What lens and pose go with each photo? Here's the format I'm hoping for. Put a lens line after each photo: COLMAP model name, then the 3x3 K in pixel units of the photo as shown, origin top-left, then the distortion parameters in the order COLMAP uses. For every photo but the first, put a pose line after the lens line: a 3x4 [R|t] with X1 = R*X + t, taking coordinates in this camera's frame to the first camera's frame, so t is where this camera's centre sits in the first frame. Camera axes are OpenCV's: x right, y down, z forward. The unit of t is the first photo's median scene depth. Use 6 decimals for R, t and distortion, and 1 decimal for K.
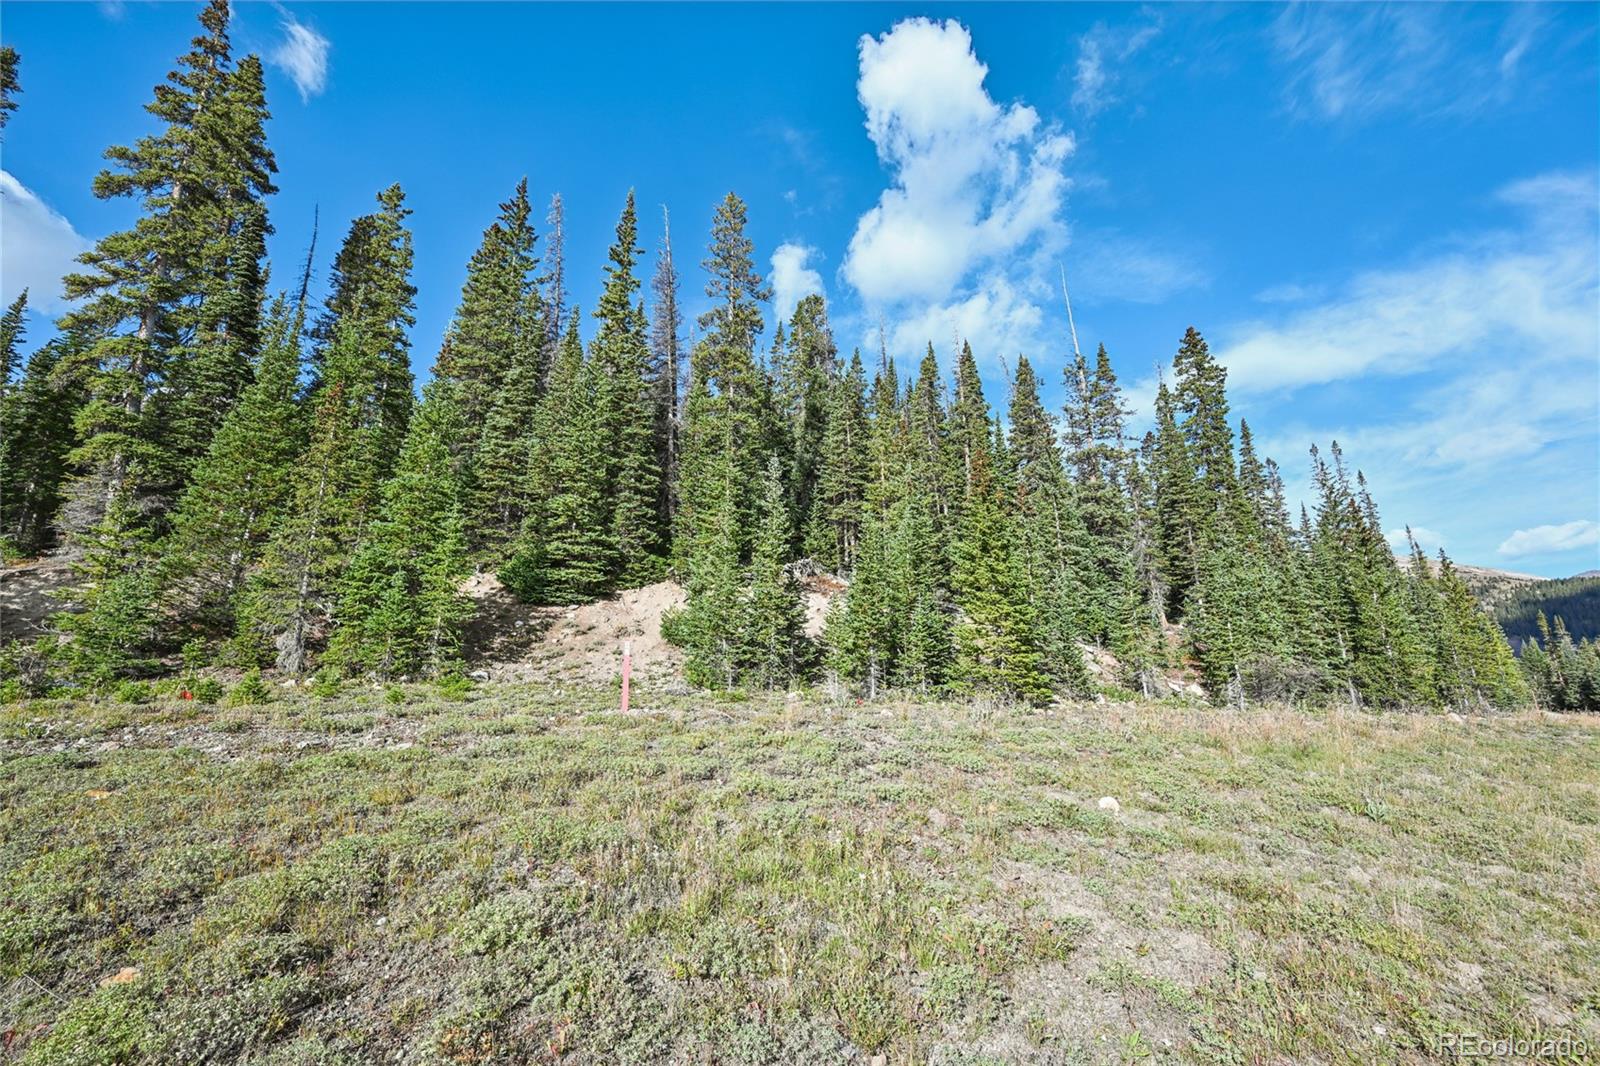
lens RADIAL K [[620.0, 0, 794.0], [0, 620.0, 534.2], [0, 0, 1]] dist [-0.017203, 0.001977]
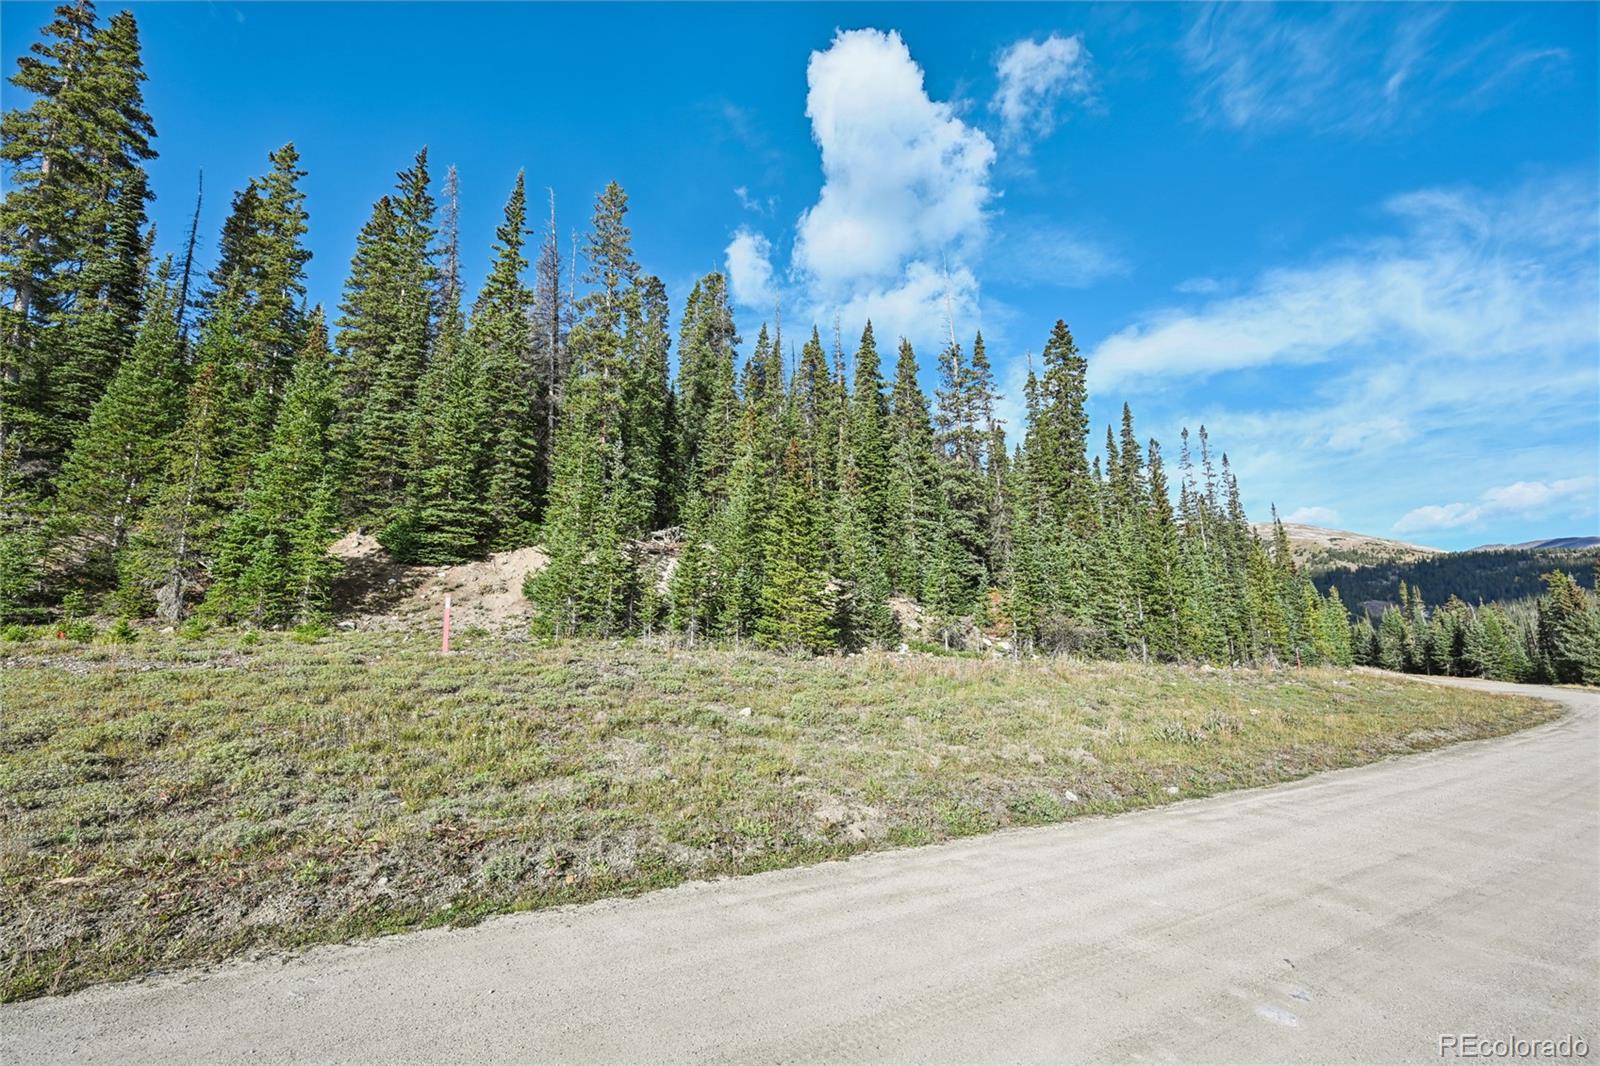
lens RADIAL K [[620.0, 0, 797.8], [0, 620.0, 535.5], [0, 0, 1]] dist [-0.017203, 0.001977]
pose [[0.997011, 0.018543, 0.075007, 0.151665], [-0.023412, 0.997639, 0.064559, -0.020921], [-0.073633, -0.066122, 0.995091, -0.125083]]
